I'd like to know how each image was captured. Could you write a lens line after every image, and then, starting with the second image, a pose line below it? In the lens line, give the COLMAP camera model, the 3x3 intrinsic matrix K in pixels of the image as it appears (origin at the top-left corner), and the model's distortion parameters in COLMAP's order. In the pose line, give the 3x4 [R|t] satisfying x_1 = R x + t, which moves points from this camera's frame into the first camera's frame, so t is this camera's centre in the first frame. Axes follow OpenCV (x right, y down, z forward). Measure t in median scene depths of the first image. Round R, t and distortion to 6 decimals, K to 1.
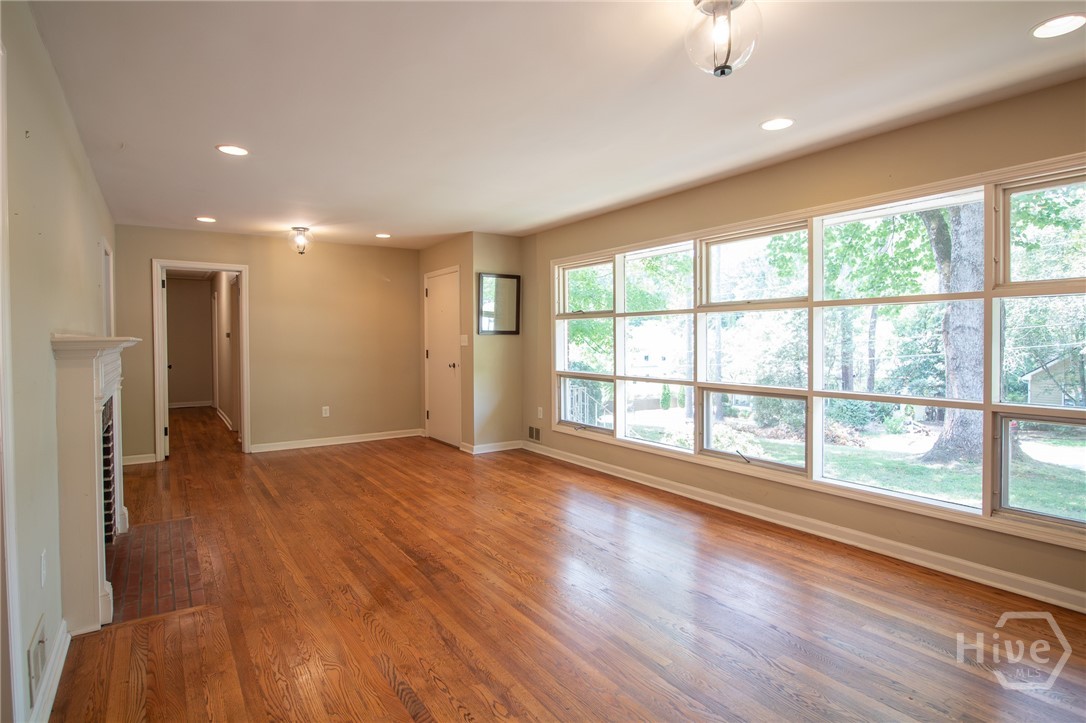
lens RADIAL K [[573.6, 0, 544.2], [0, 573.6, 352.1], [0, 0, 1]] dist [-0.001002, -0.001786]
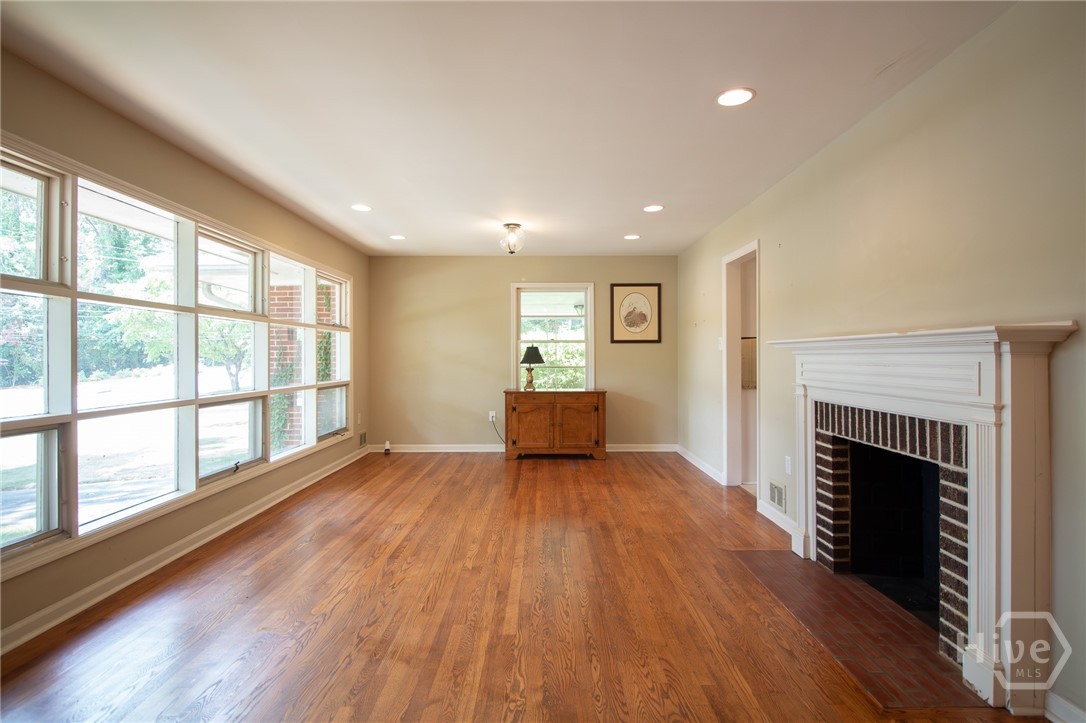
lens RADIAL K [[579.9, 0, 540.2], [0, 579.9, 351.4], [0, 0, 1]] dist [0.005940, -0.014550]
pose [[-0.828179, 0.011579, 0.560344, -0.703081], [0.018635, 0.999803, 0.006882, -0.013847], [-0.560154, 0.016142, -0.828231, 1.670703]]
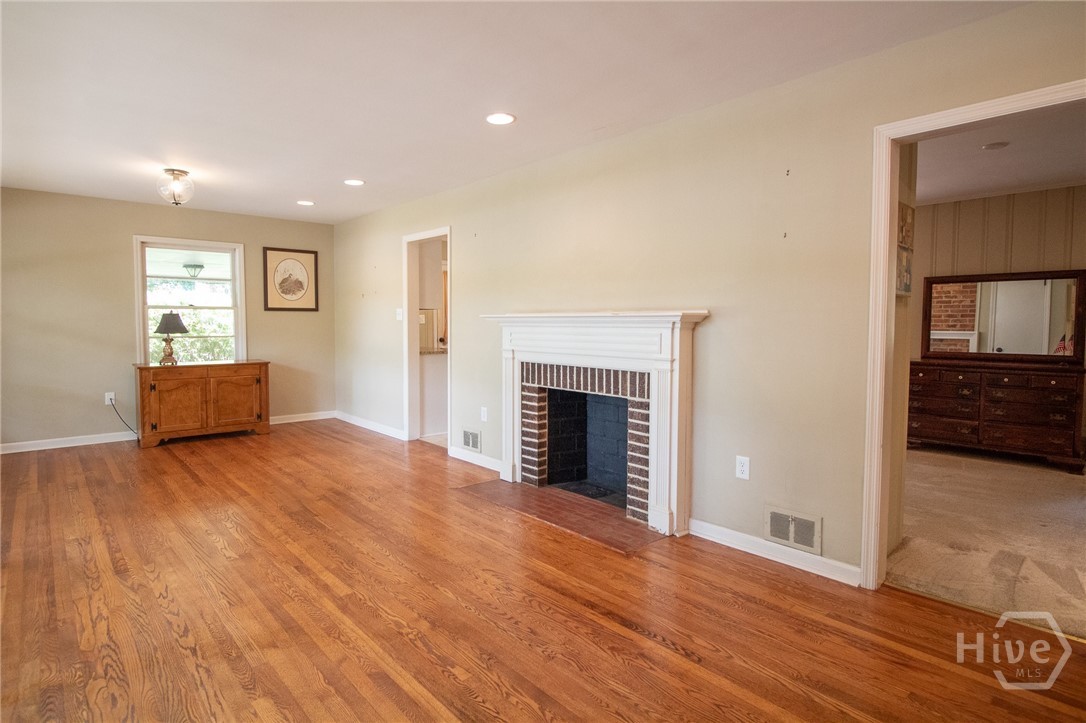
lens RADIAL K [[573.6, 0, 544.2], [0, 573.6, 352.1], [0, 0, 1]] dist [-0.001002, -0.001786]
pose [[-0.990709, 0.009281, -0.135683, -0.443823], [-0.000907, 0.997195, 0.074838, -0.029262], [0.135997, 0.074266, -0.987922, 1.839232]]
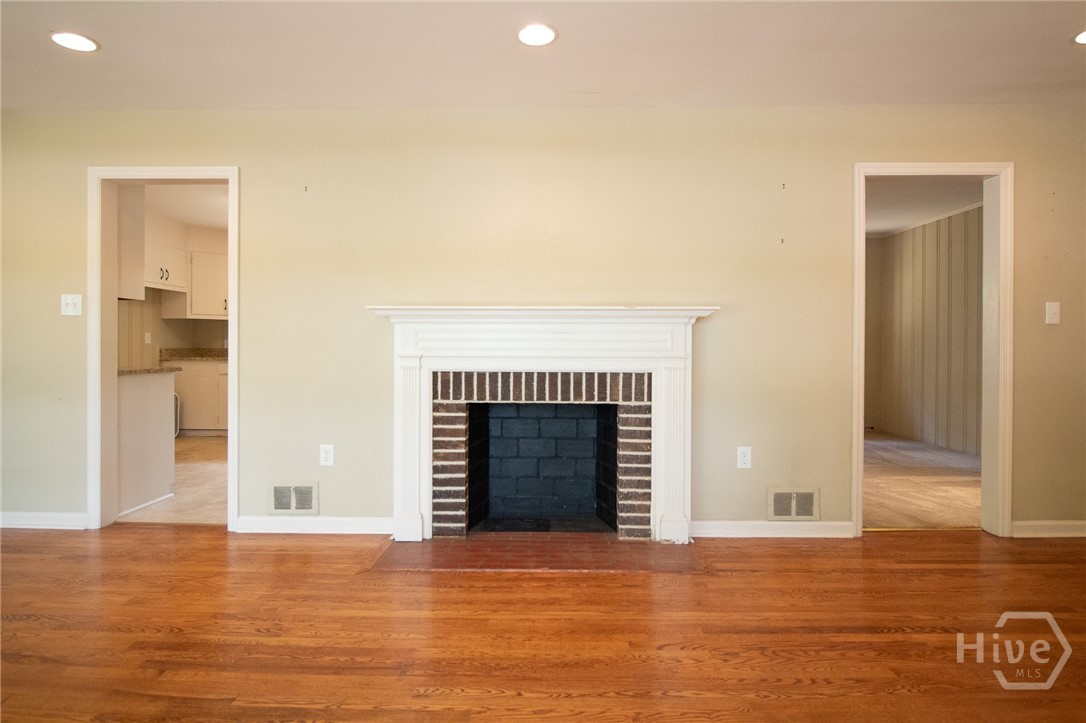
lens RADIAL K [[572.2, 0, 544.4], [0, 572.2, 345.2], [0, 0, 1]] dist [-0.005335, -0.001349]
pose [[-0.573071, 0.005925, -0.819485, 0.038504], [-0.018759, 0.999617, 0.020345, 0.017056], [0.819291, 0.027032, -0.572740, 1.317194]]
